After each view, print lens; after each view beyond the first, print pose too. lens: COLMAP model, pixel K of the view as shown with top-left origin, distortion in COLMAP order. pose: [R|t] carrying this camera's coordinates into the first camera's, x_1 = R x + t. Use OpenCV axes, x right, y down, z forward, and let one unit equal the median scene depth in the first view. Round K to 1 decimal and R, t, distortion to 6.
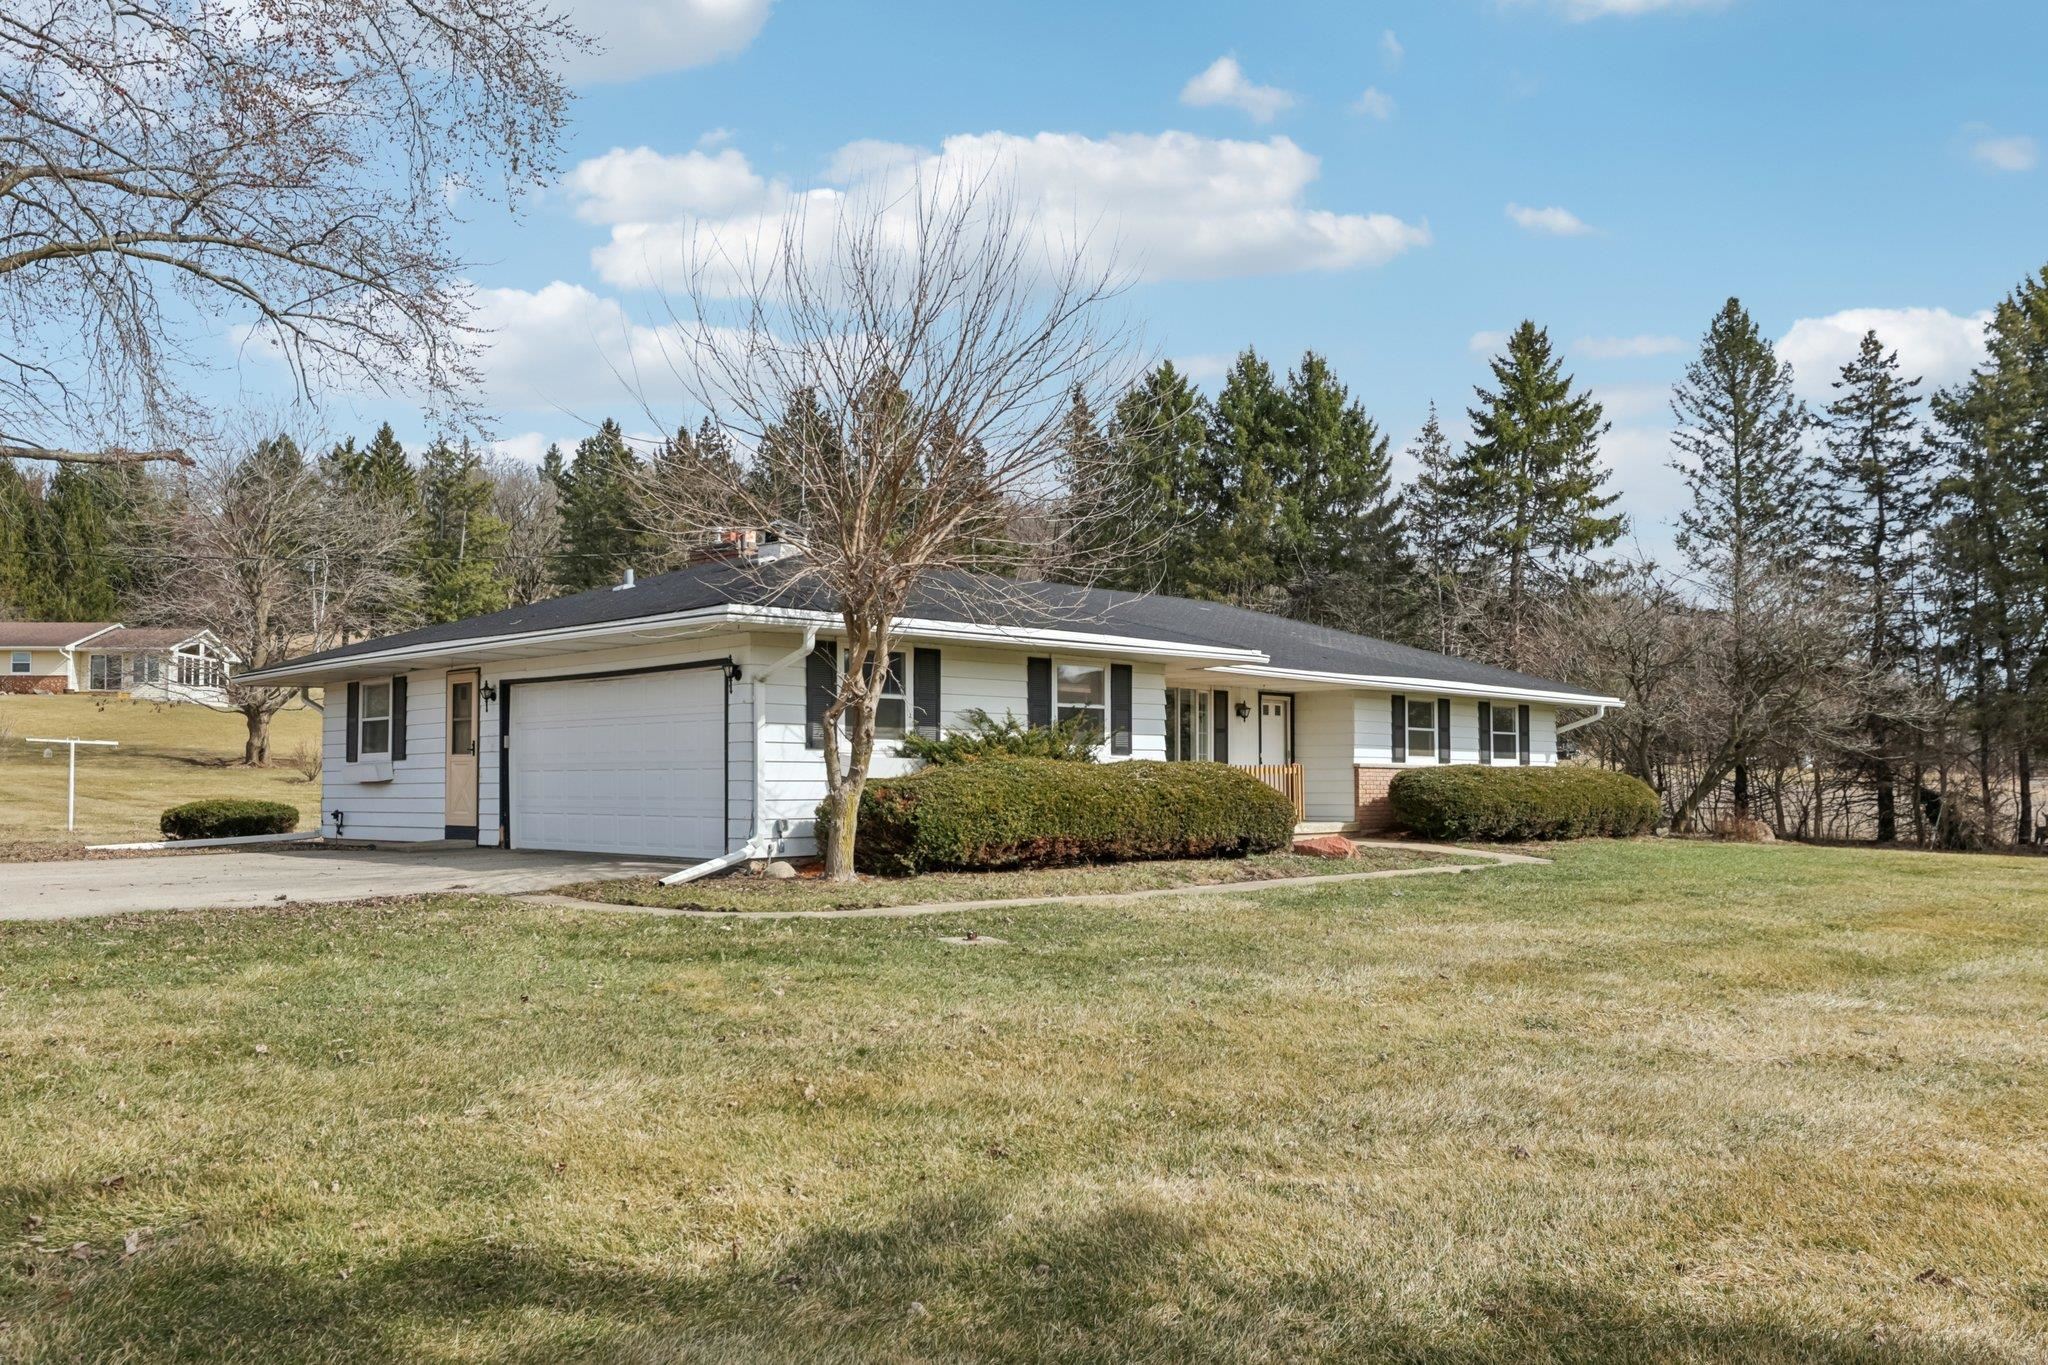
lens RADIAL K [[1564.7, 0, 1092.8], [0, 1564.7, 737.6], [0, 0, 1]] dist [0.169491, 0.000666]
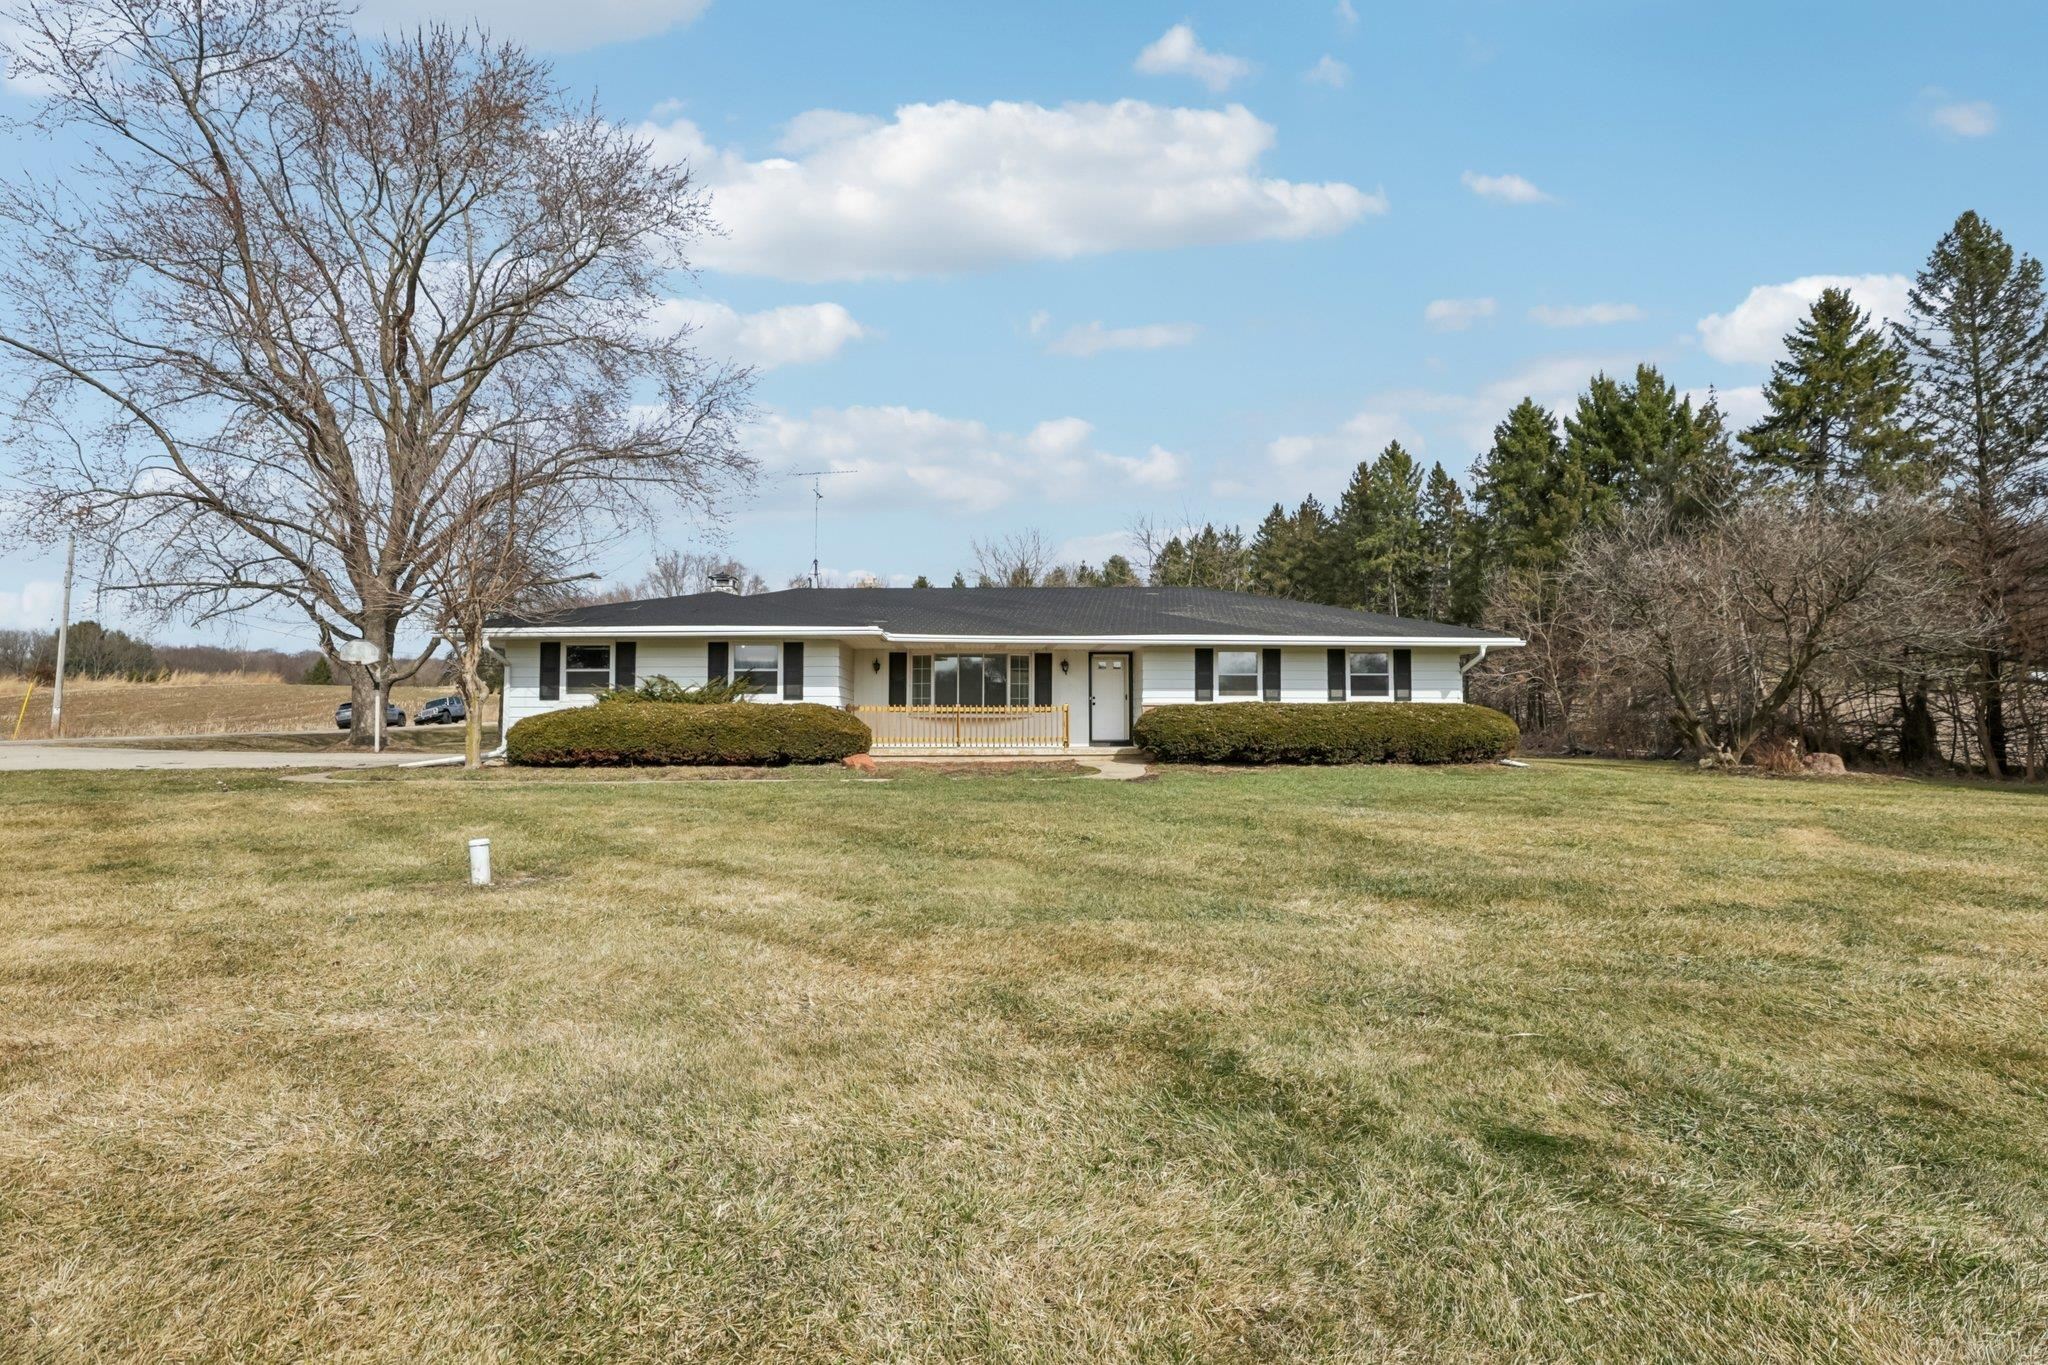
lens RADIAL K [[947.9, 0, 1022.3], [0, 947.9, 742.7], [0, 0, 1]] dist [0.000302, -0.000448]
pose [[0.744464, 0.001902, -0.667660, 0.599891], [0.024599, 0.999239, 0.030276, 0.022482], [0.667210, -0.038963, 0.743850, 0.330118]]
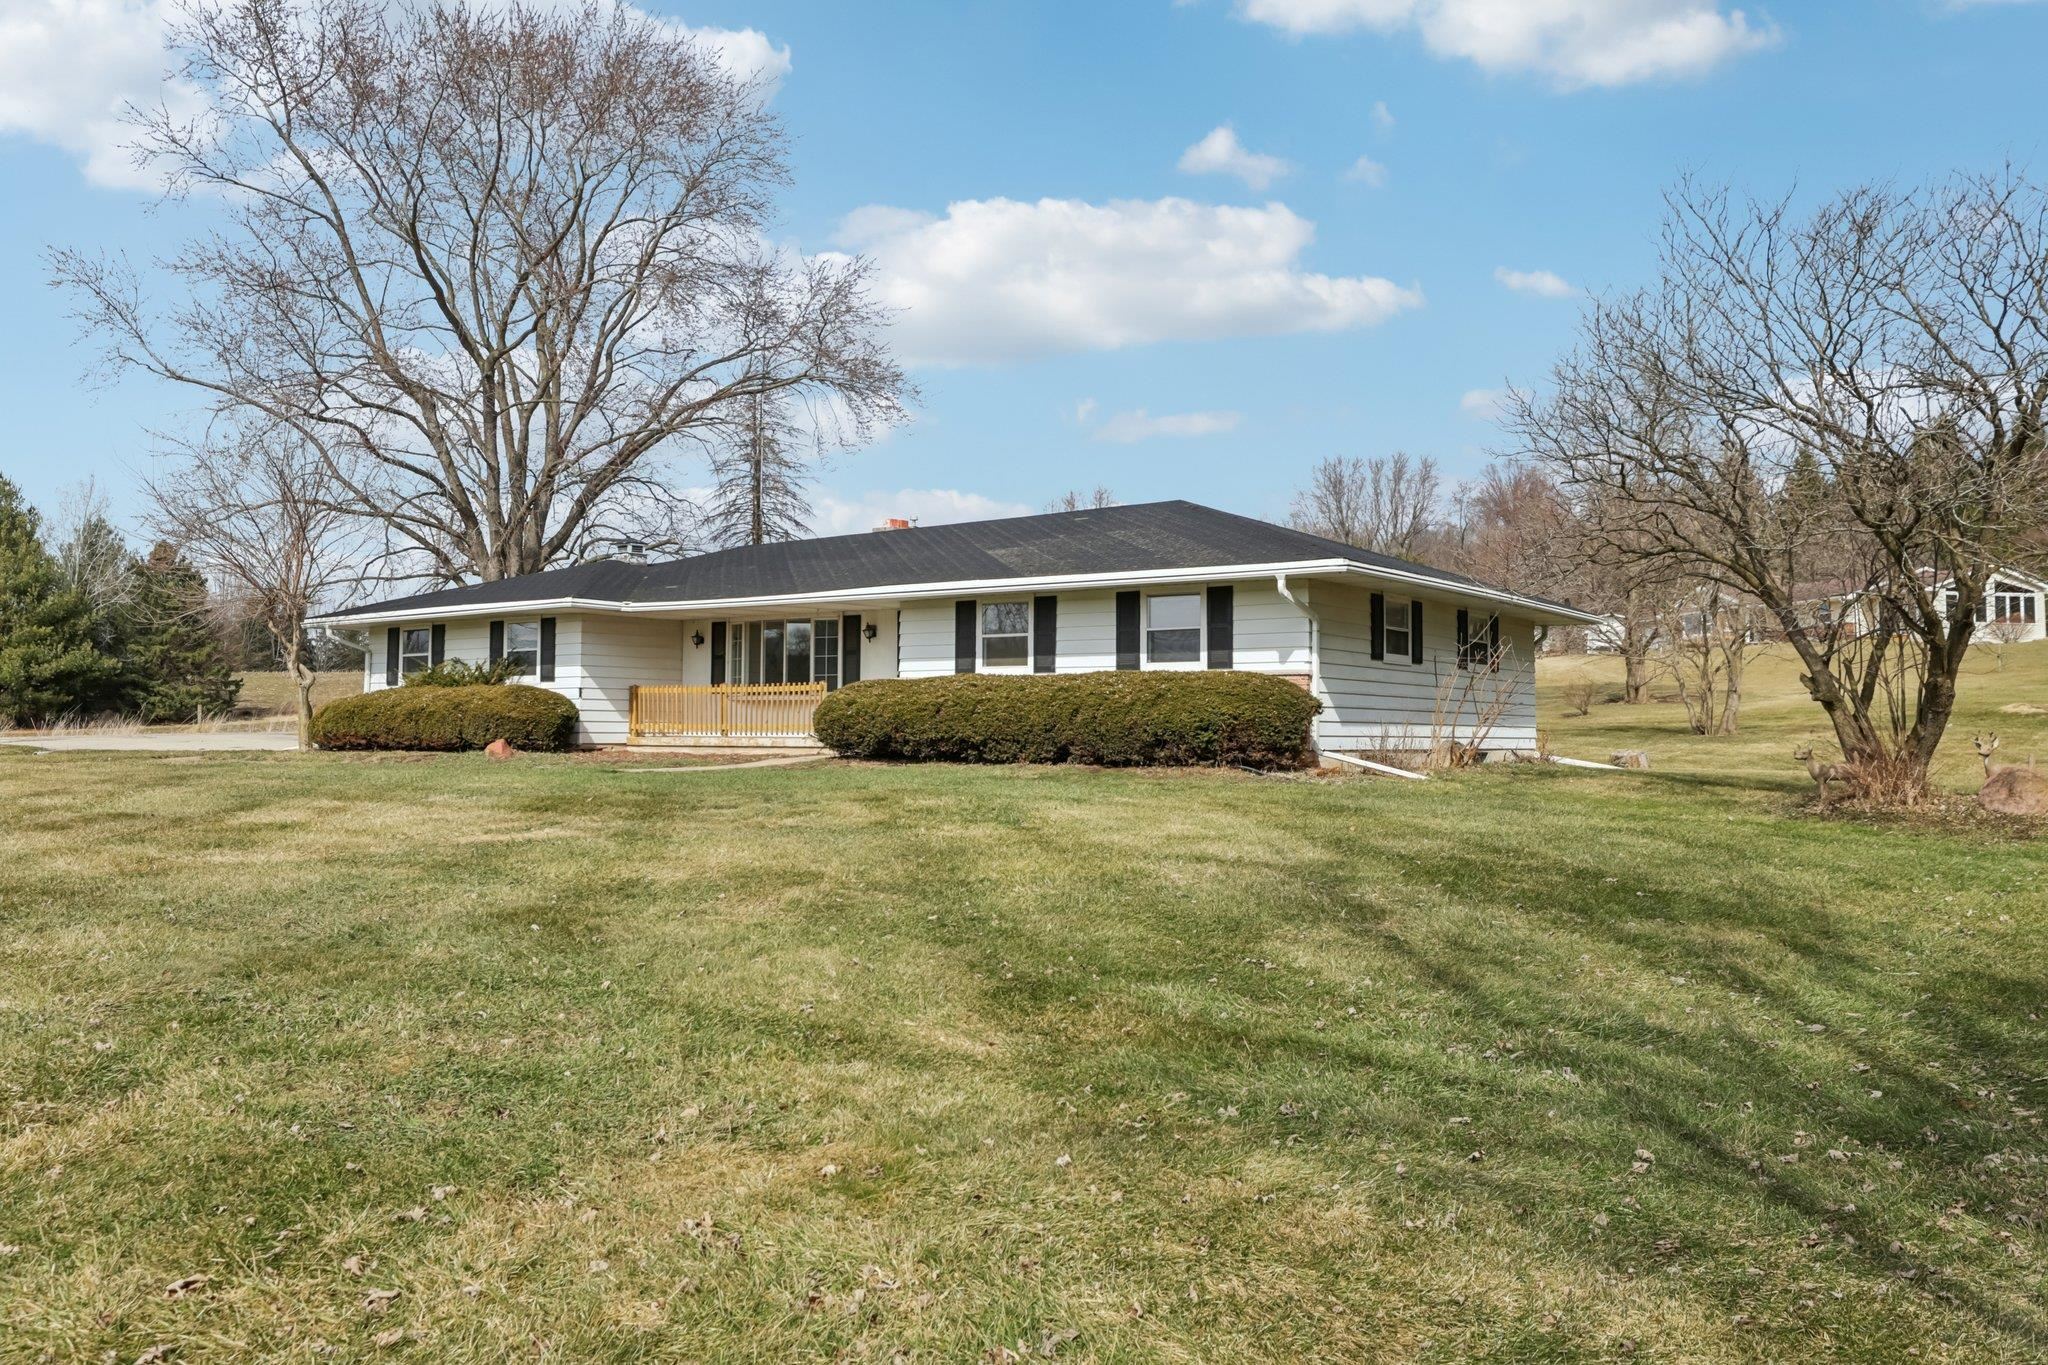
lens RADIAL K [[1564.7, 0, 1092.8], [0, 1564.7, 737.6], [0, 0, 1]] dist [0.169491, 0.000666]
pose [[0.134173, 0.008246, -0.990924, 1.122606], [0.032651, 0.999386, 0.012738, 0.043804], [0.990420, -0.034064, 0.133821, 0.952385]]
